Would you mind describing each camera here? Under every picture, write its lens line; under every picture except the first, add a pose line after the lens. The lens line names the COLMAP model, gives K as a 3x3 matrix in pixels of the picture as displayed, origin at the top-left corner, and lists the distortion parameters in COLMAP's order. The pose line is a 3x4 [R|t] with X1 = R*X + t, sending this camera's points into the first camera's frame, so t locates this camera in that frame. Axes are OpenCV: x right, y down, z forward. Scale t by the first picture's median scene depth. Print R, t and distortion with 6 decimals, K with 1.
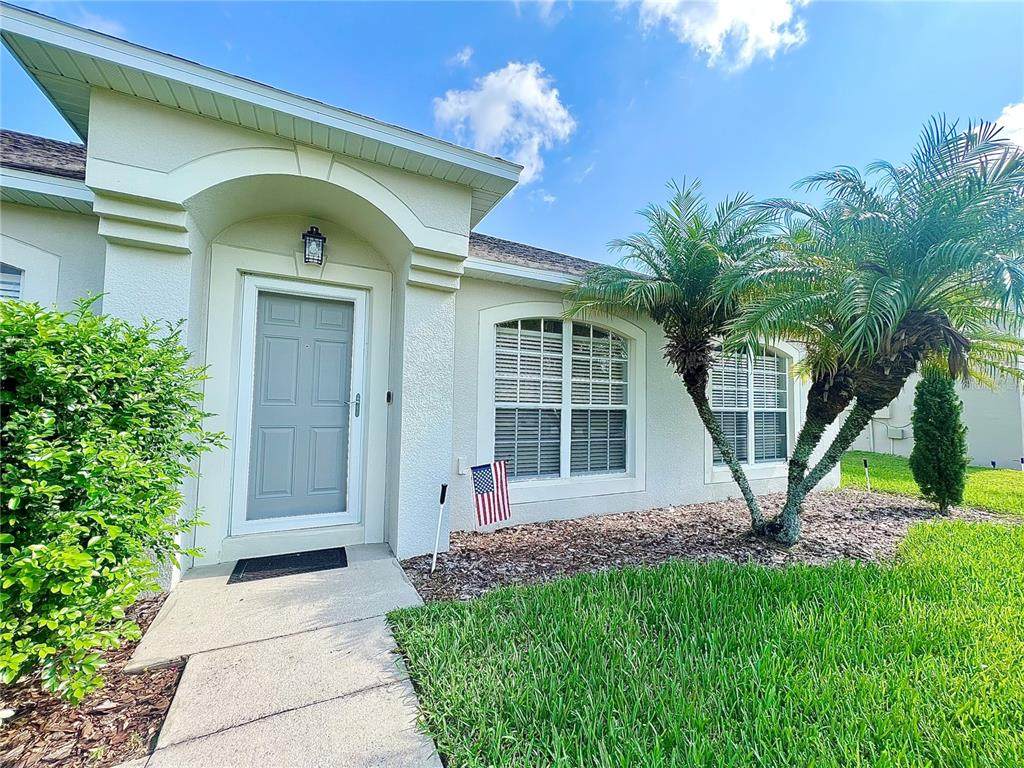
lens RADIAL K [[415.6, 0, 513.2], [0, 415.6, 382.3], [0, 0, 1]] dist [0.001306, 0.000958]
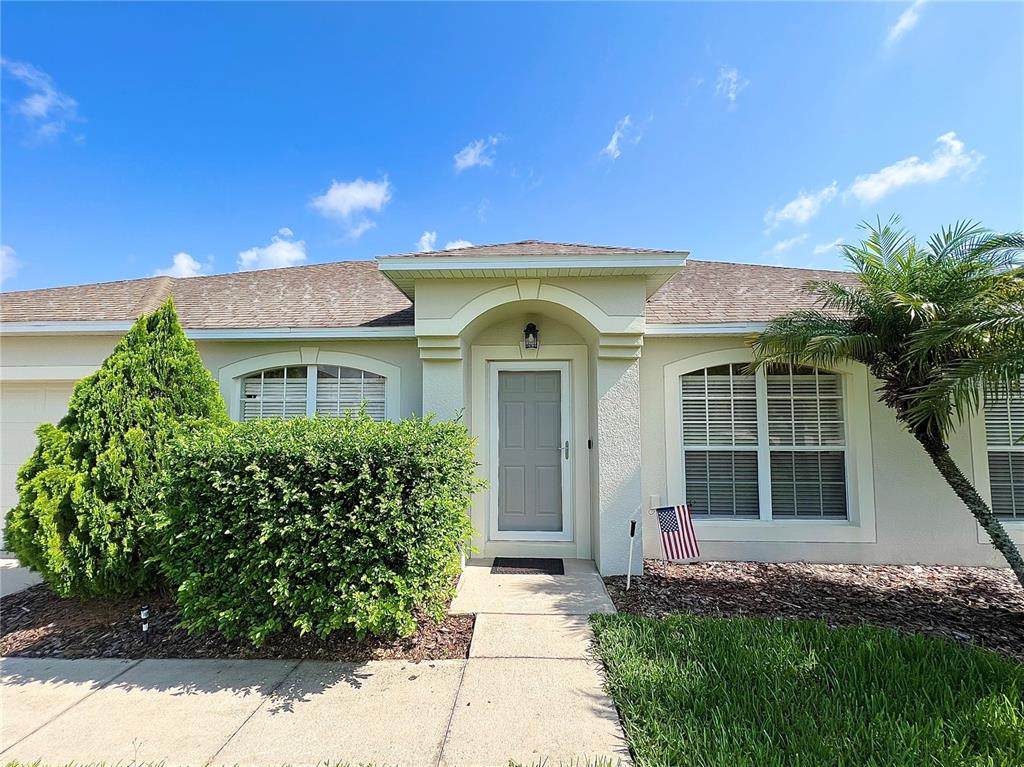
lens RADIAL K [[415.6, 0, 511.1], [0, 415.6, 385.8], [0, 0, 1]] dist [0.001306, 0.000958]
pose [[0.872479, -0.051931, -0.485885, 0.124275], [0.044223, 0.998648, -0.027325, -0.124772], [0.486647, 0.002353, 0.873595, -0.237204]]
